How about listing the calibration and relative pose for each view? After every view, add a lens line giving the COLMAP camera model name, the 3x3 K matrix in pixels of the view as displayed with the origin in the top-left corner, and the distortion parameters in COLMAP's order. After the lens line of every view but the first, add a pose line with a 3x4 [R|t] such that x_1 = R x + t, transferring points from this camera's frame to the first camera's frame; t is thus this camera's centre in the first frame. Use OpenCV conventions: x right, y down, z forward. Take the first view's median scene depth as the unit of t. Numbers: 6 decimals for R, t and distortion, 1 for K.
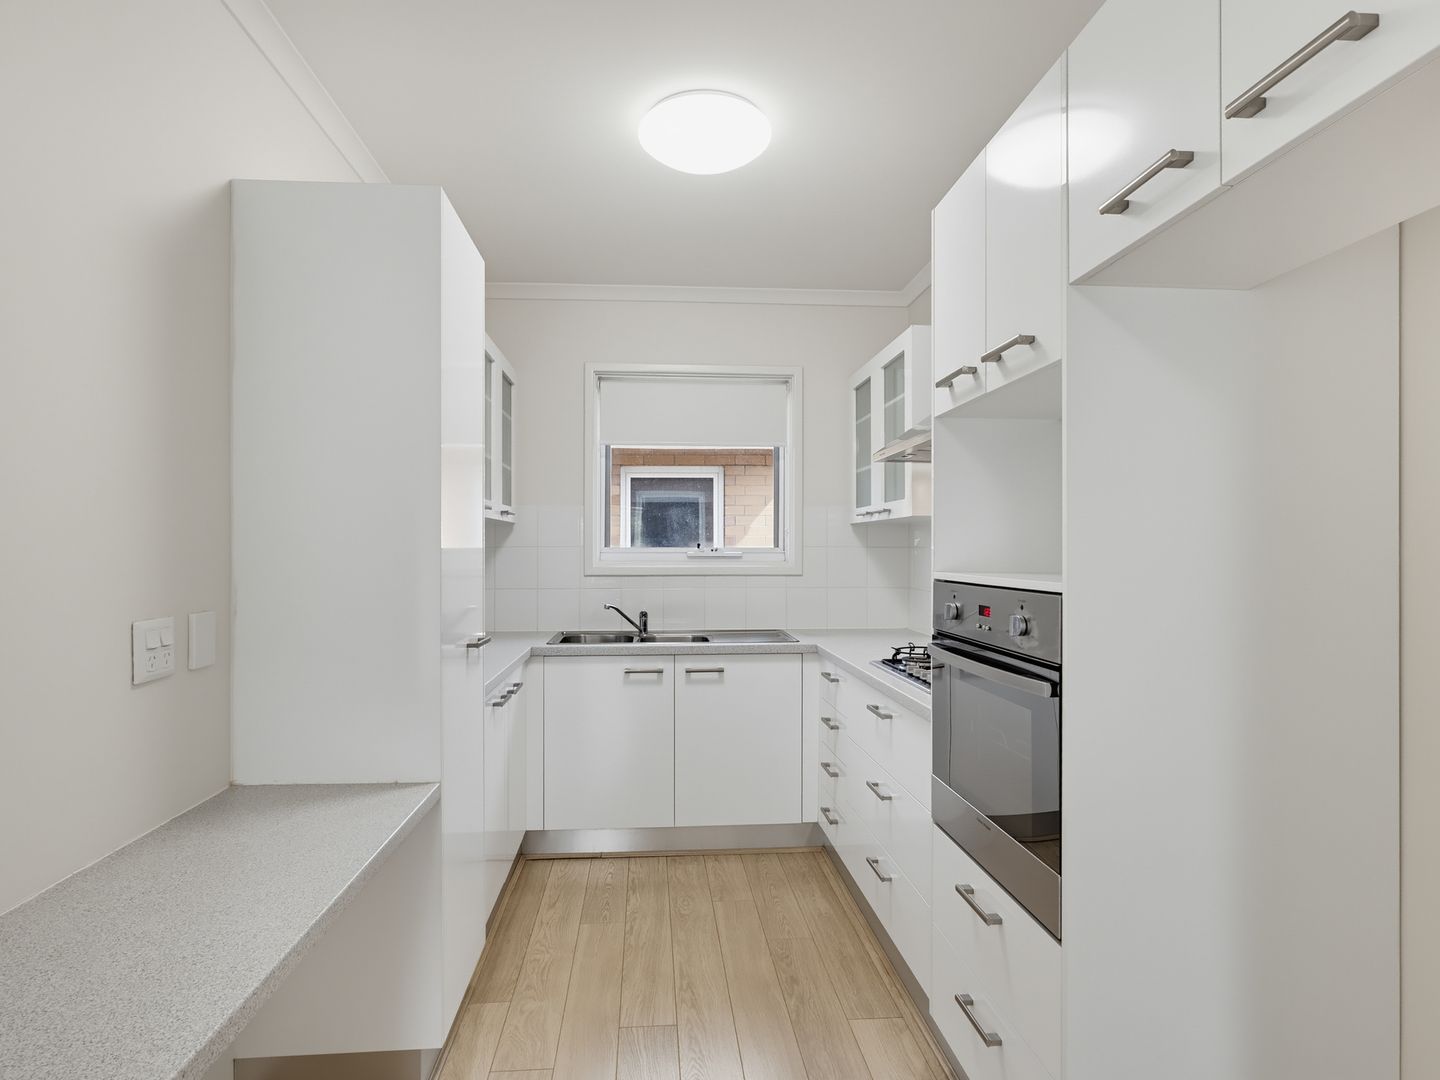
lens RADIAL K [[767.7, 0, 720.1], [0, 767.7, 546.0], [0, 0, 1]] dist [-0.008095, 0.000630]
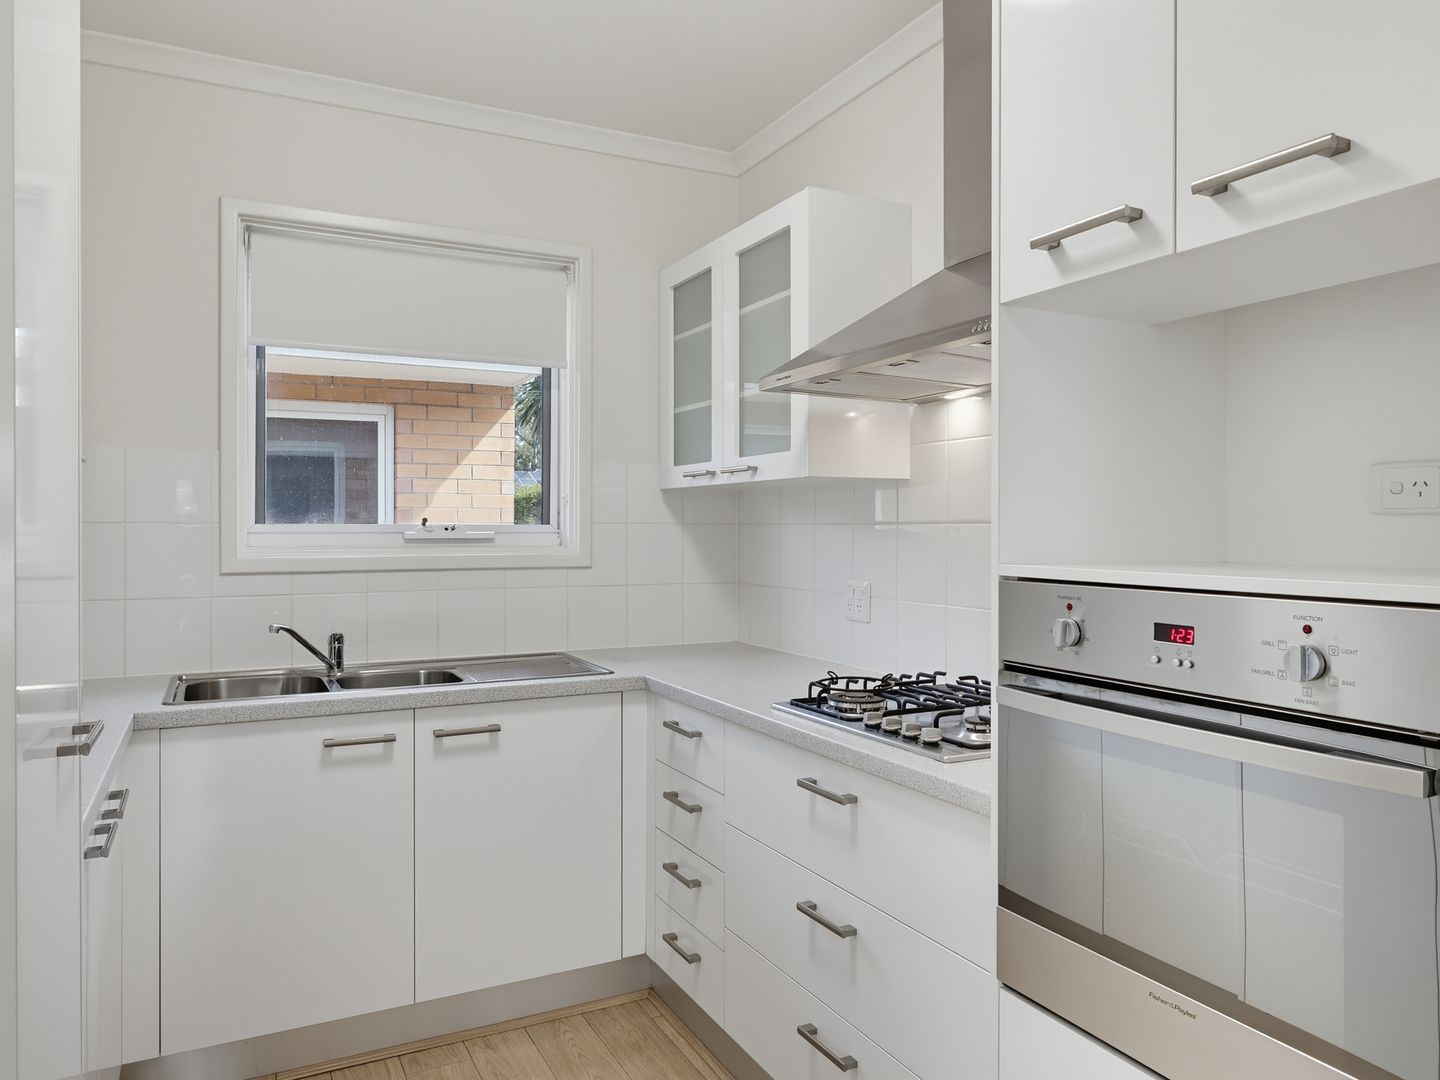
lens RADIAL K [[973.7, 0, 721.5], [0, 973.7, 528.1], [0, 0, 1]] dist [-0.005135, -0.002367]
pose [[0.926119, -0.000267, 0.377232, -0.119349], [-0.001249, 0.999992, 0.003773, 0.001890], [-0.377230, -0.003965, 0.926111, 0.224629]]
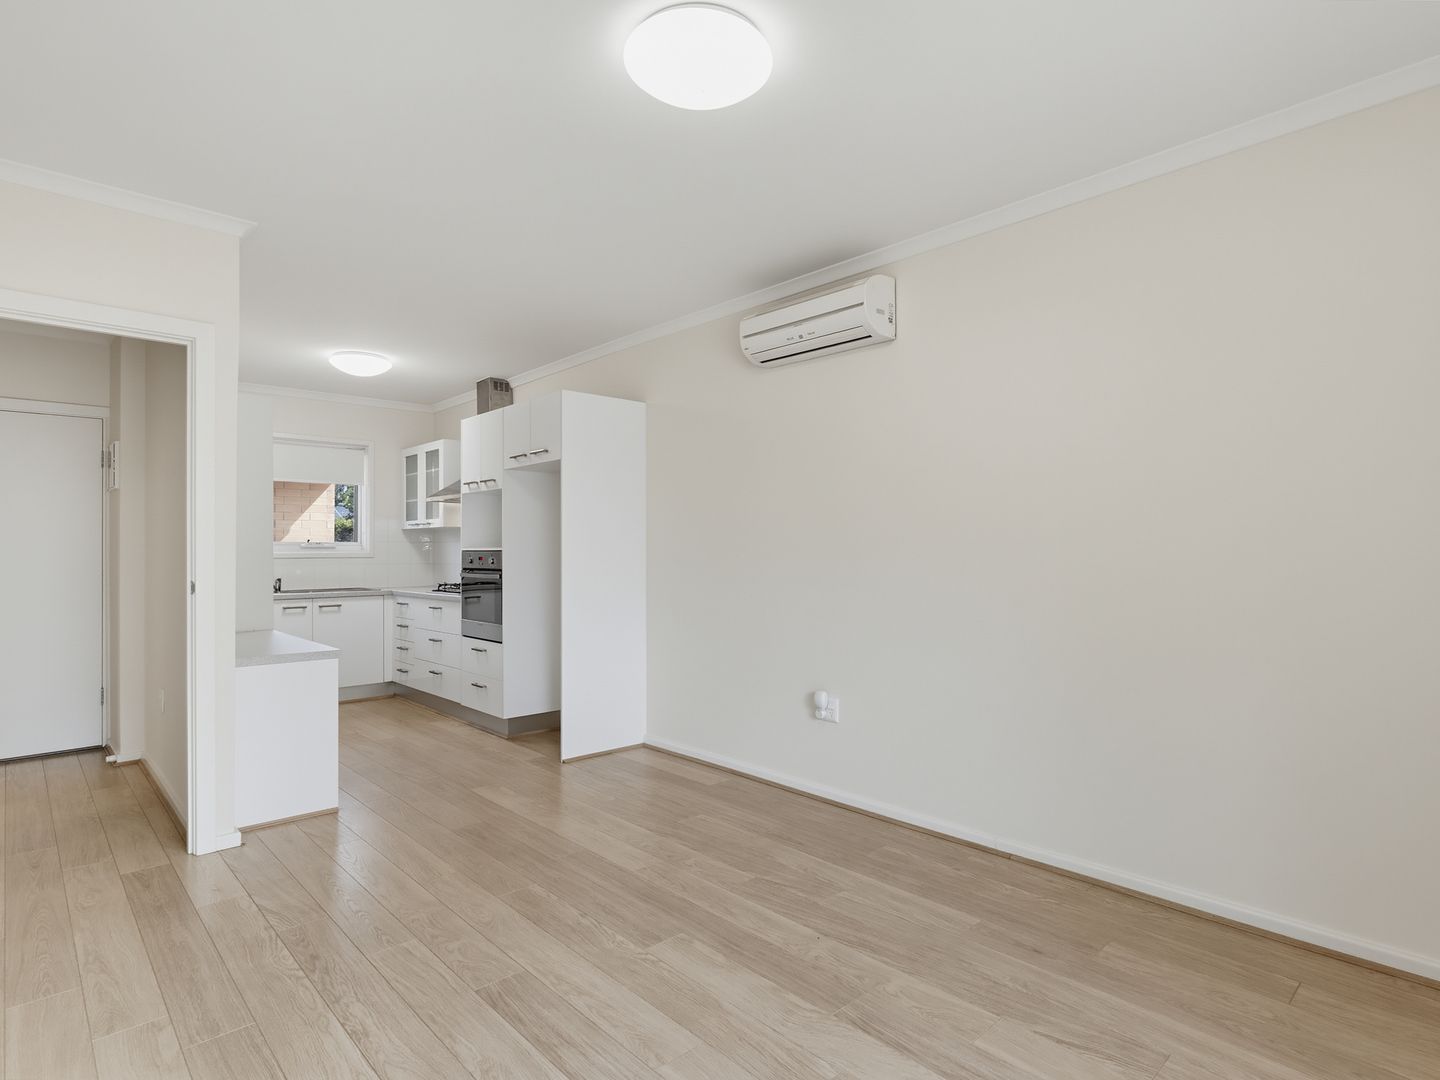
lens RADIAL K [[767.7, 0, 723.9], [0, 767.7, 550.8], [0, 0, 1]] dist [-0.008095, 0.000630]
pose [[0.787125, -0.002653, 0.616788, -0.412879], [0.001286, 0.999996, 0.002661, 0.021961], [-0.616792, -0.001302, 0.787125, -1.068093]]
